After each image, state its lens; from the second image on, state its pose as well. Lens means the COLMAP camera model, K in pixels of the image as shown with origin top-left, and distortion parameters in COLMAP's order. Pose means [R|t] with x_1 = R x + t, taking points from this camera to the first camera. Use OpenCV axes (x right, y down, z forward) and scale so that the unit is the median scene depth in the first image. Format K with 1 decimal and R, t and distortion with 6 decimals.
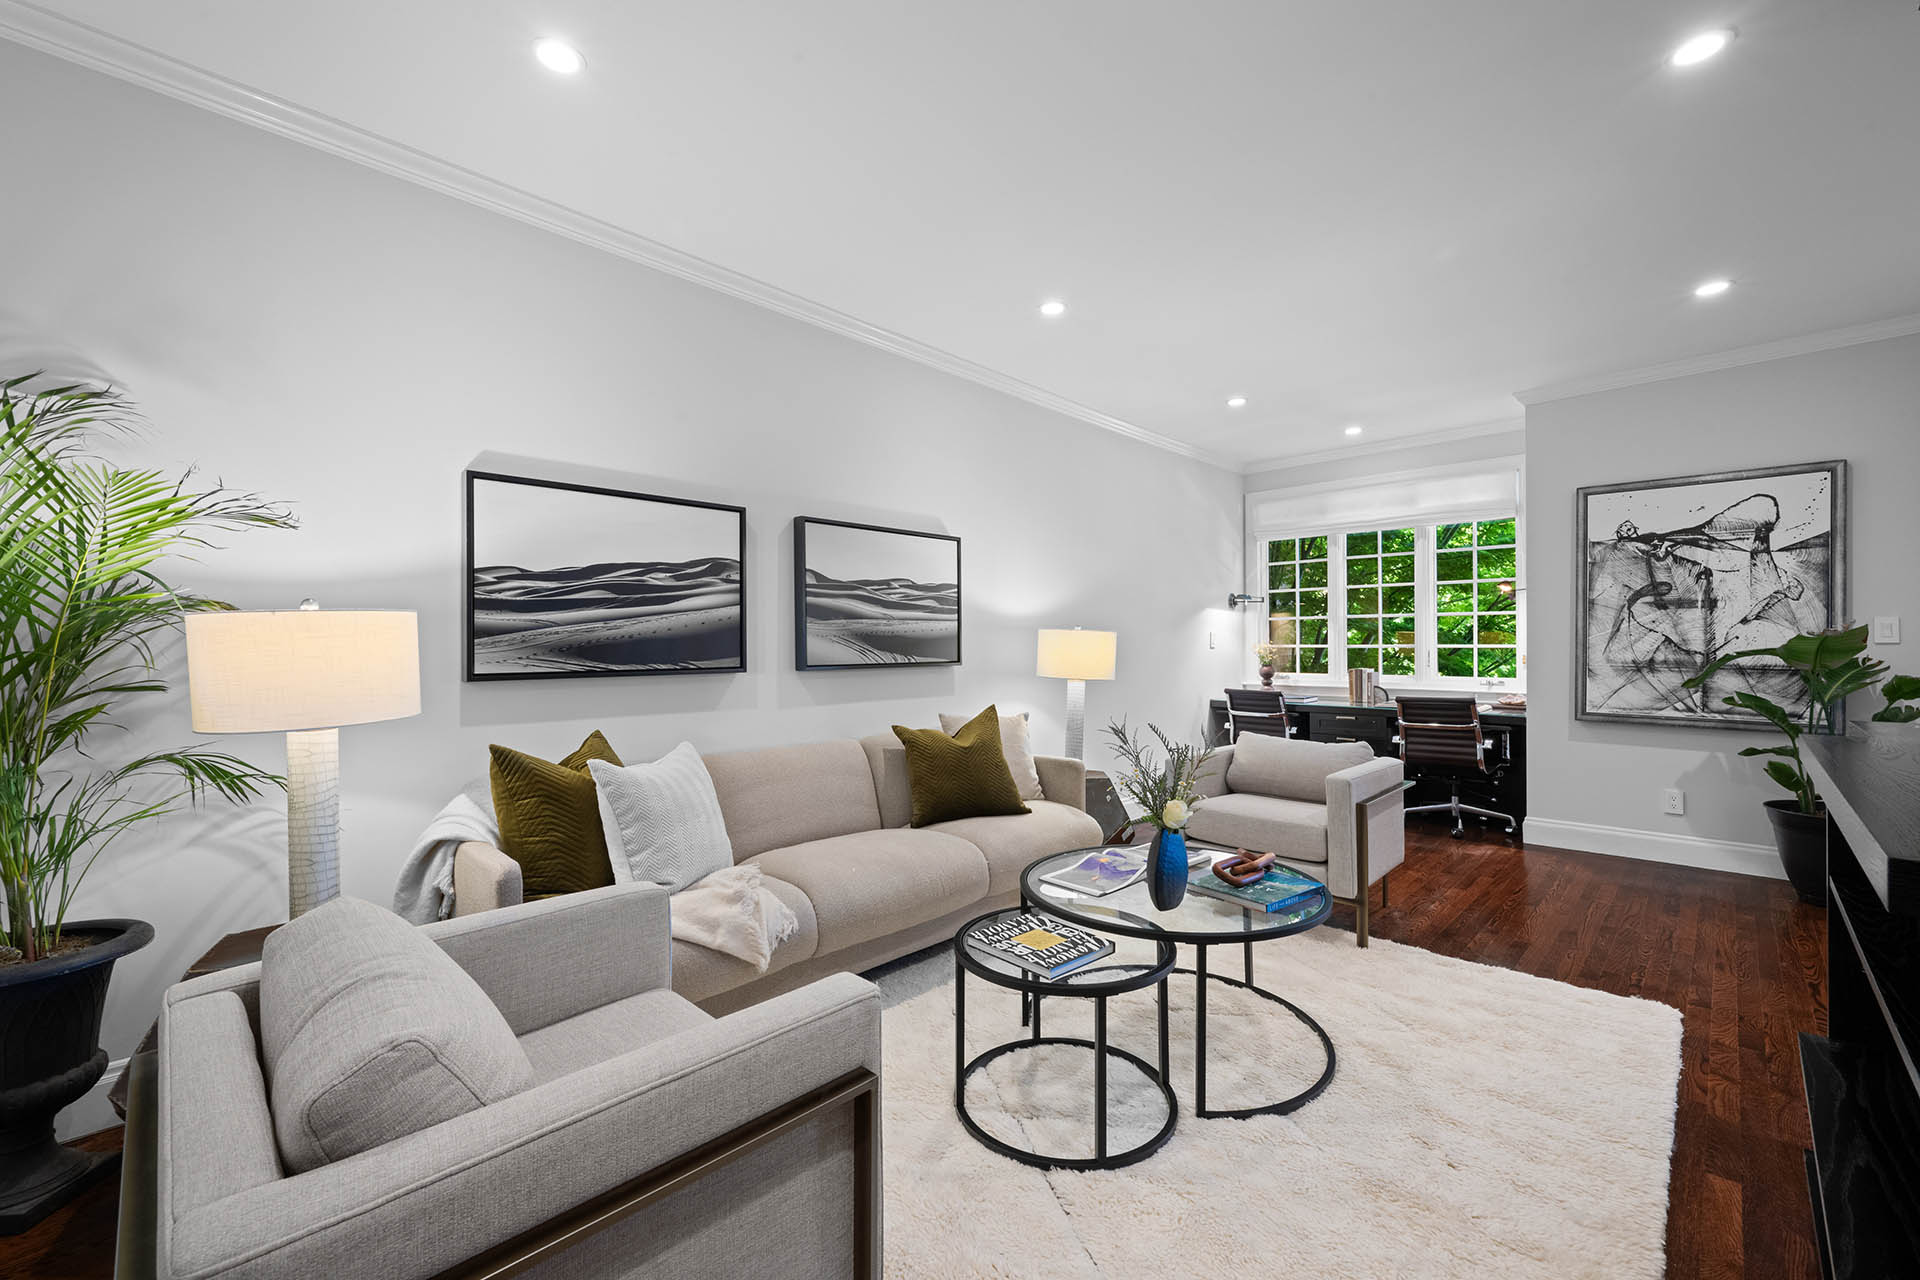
lens RADIAL K [[782.8, 0, 960.0], [0, 782.8, 640.0], [0, 0, 1]] dist [0.000099, 0.000003]
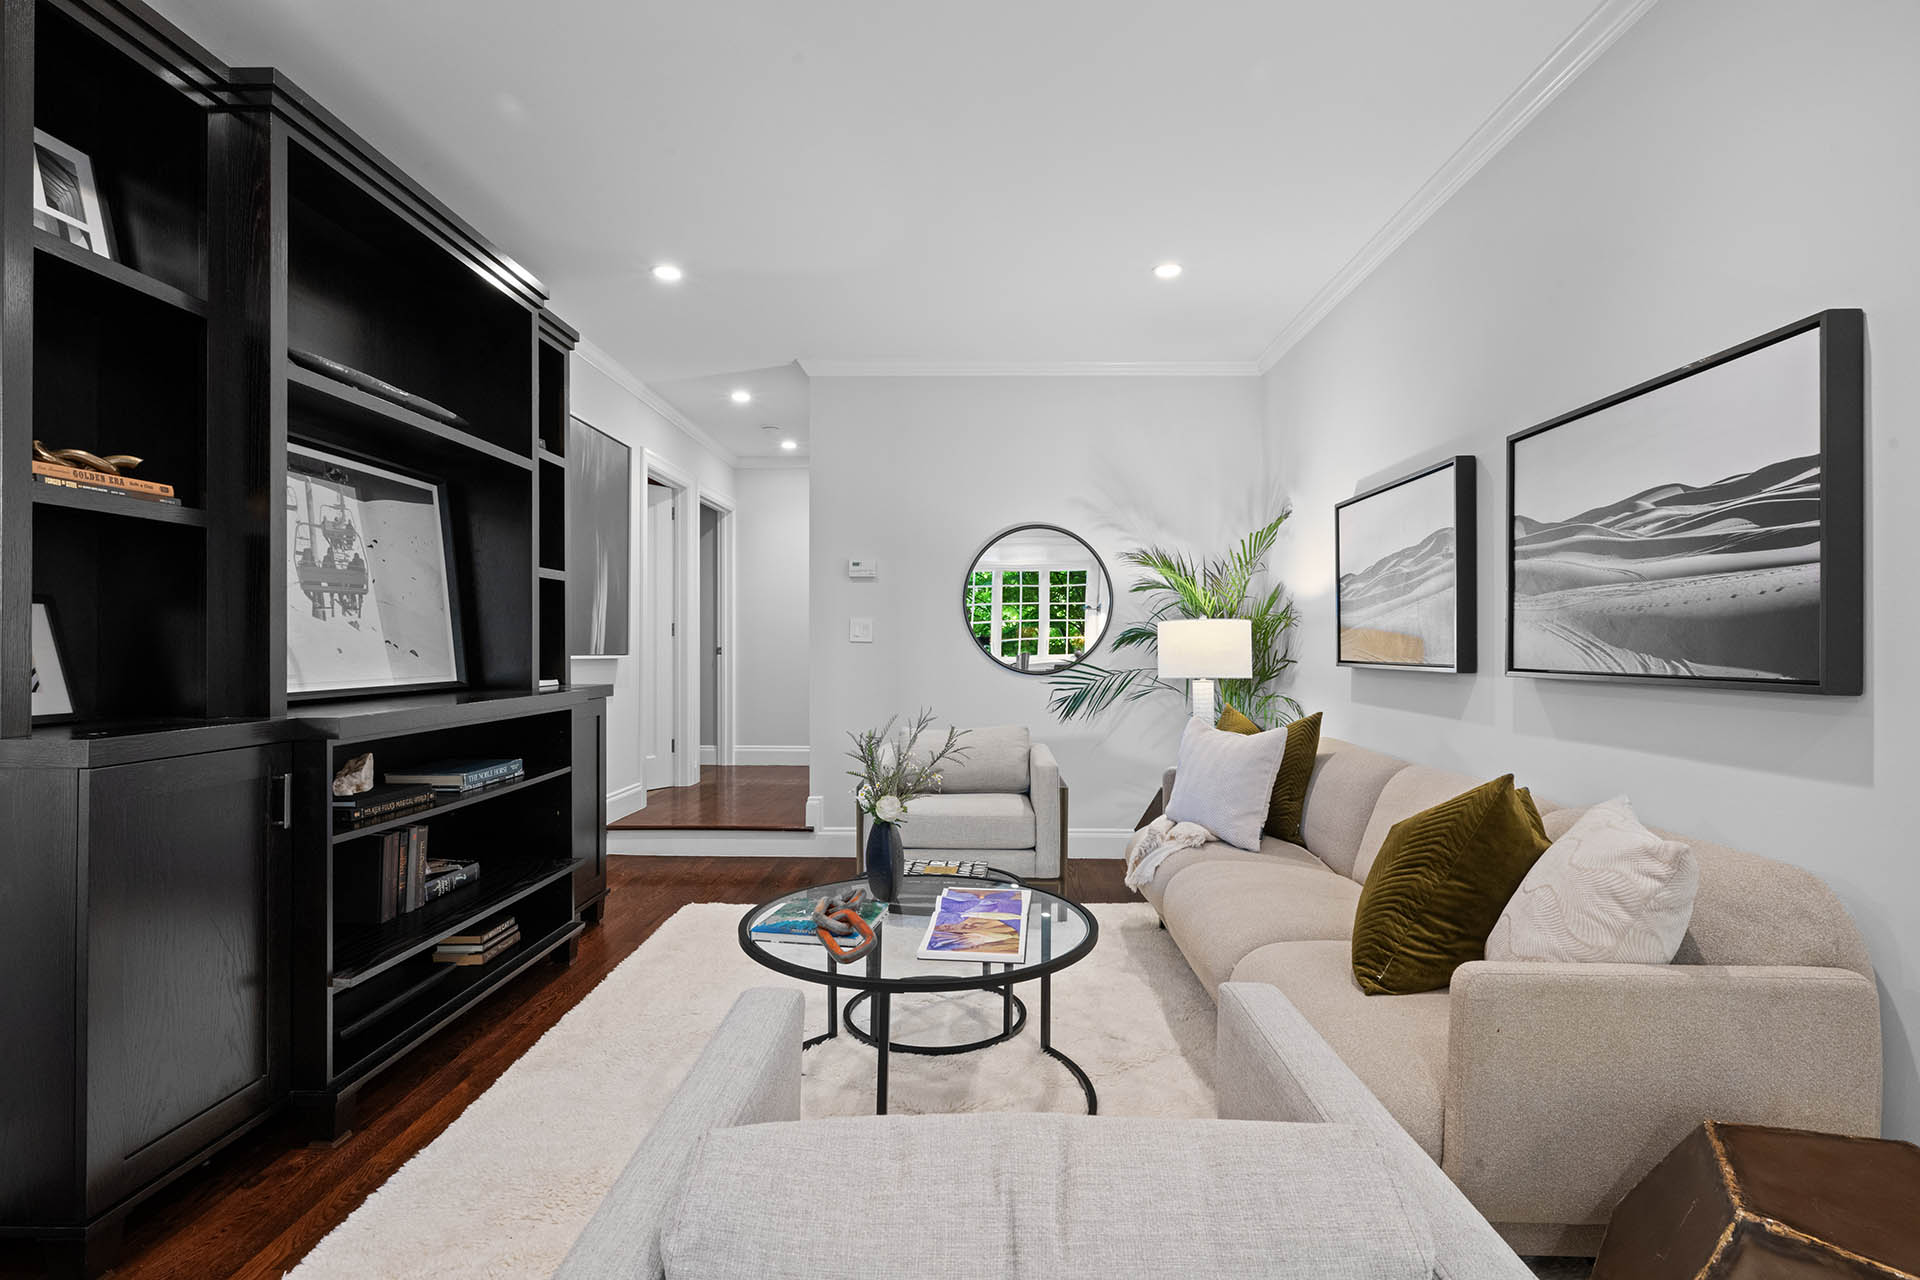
lens RADIAL K [[926.7, 0, 960.0], [0, 926.7, 640.0], [0, 0, 1]] dist [0.000543, 0.000154]
pose [[-0.732251, -0.001022, -0.681034, 0.587804], [0.003882, 0.999976, -0.005675, 0.010657], [0.681024, -0.006799, -0.732230, 1.135181]]
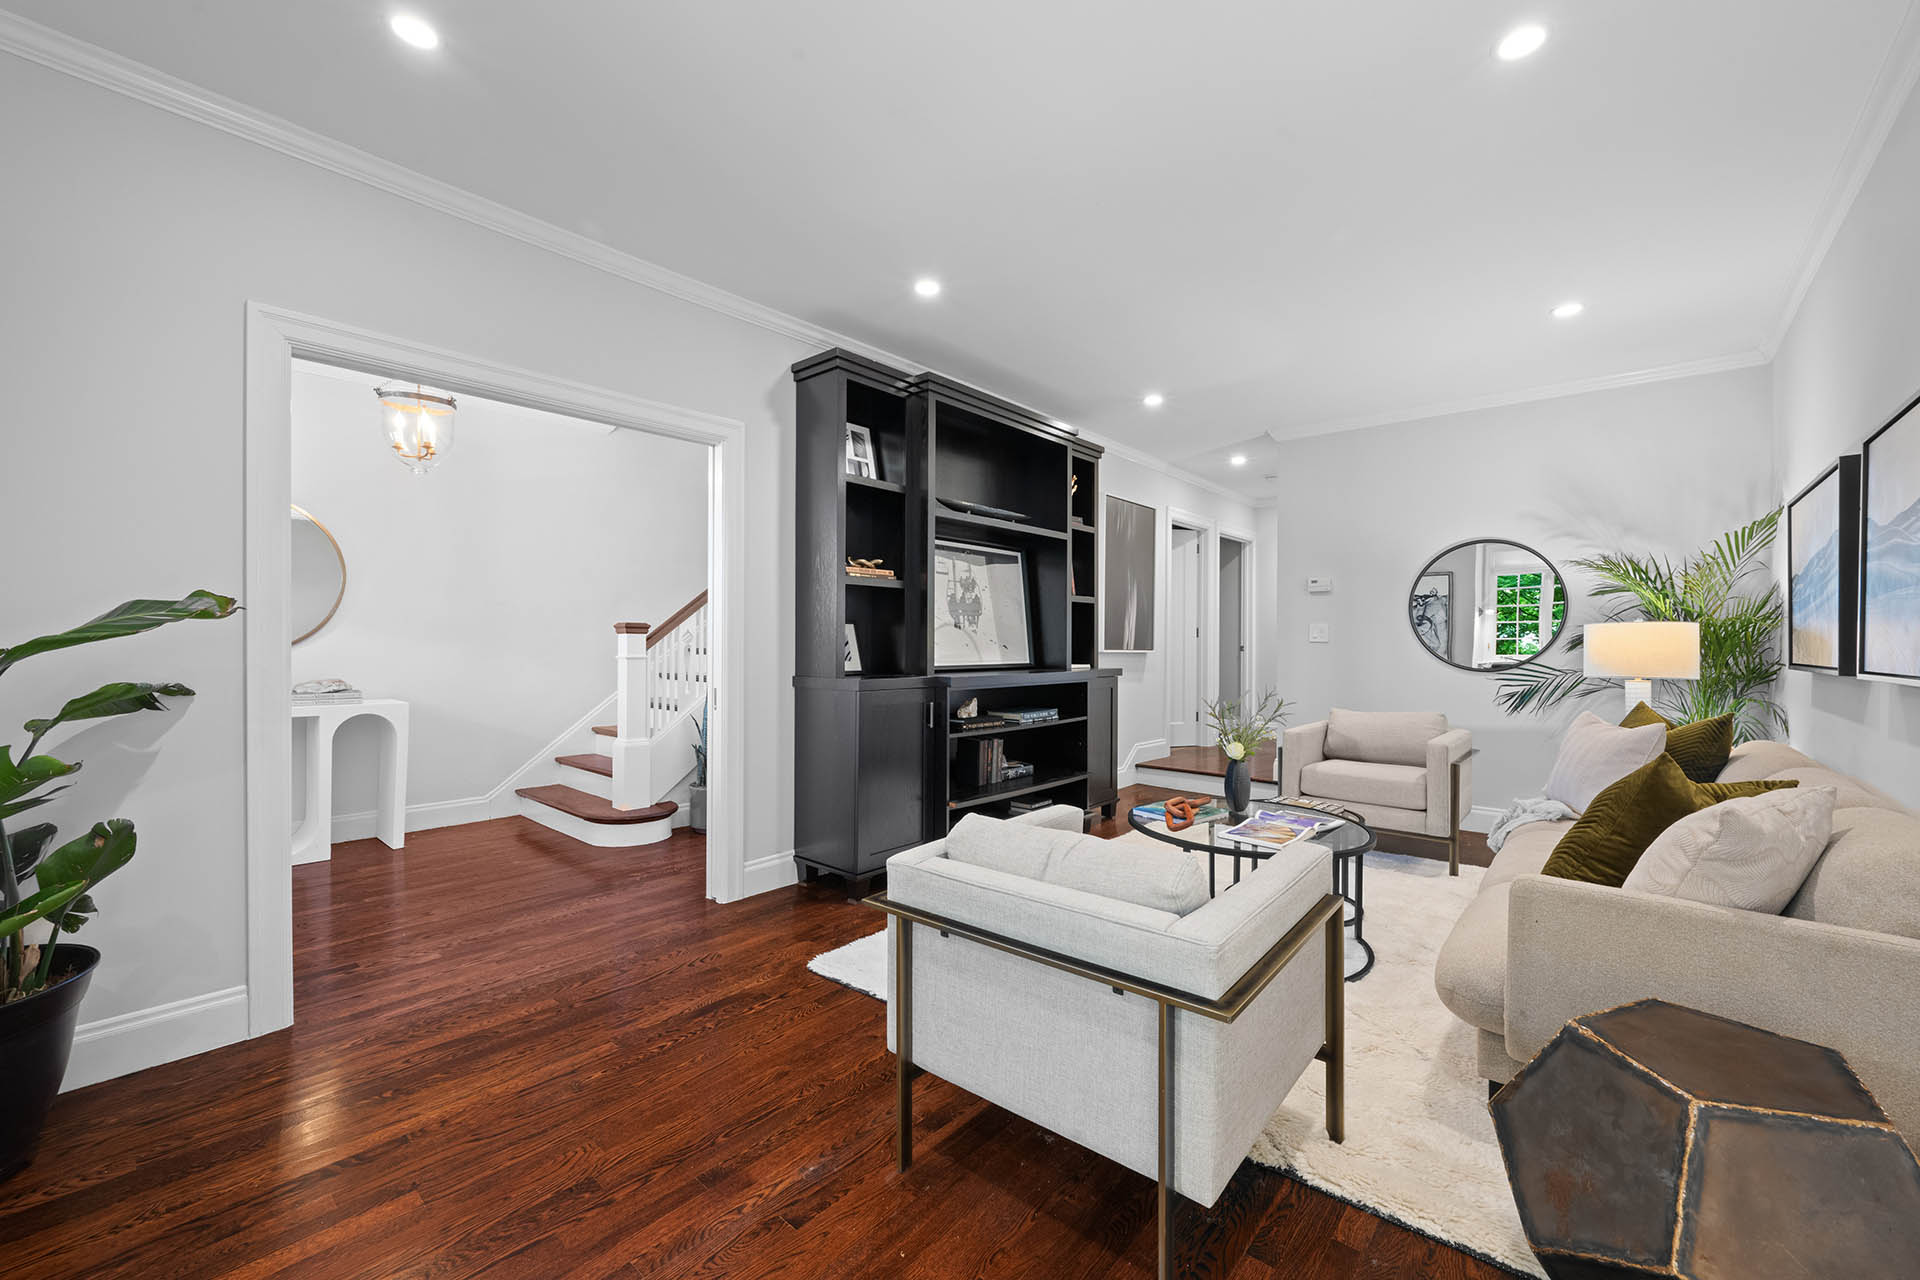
lens RADIAL K [[758.0, 0, 960.0], [0, 758.0, 640.0], [0, 0, 1]] dist [-0.000390, -0.000108]
pose [[-0.998548, -0.003746, -0.053747, 0.517935], [-0.003446, 0.999978, -0.005673, 0.011772], [0.053767, -0.005479, -0.998538, 1.437663]]
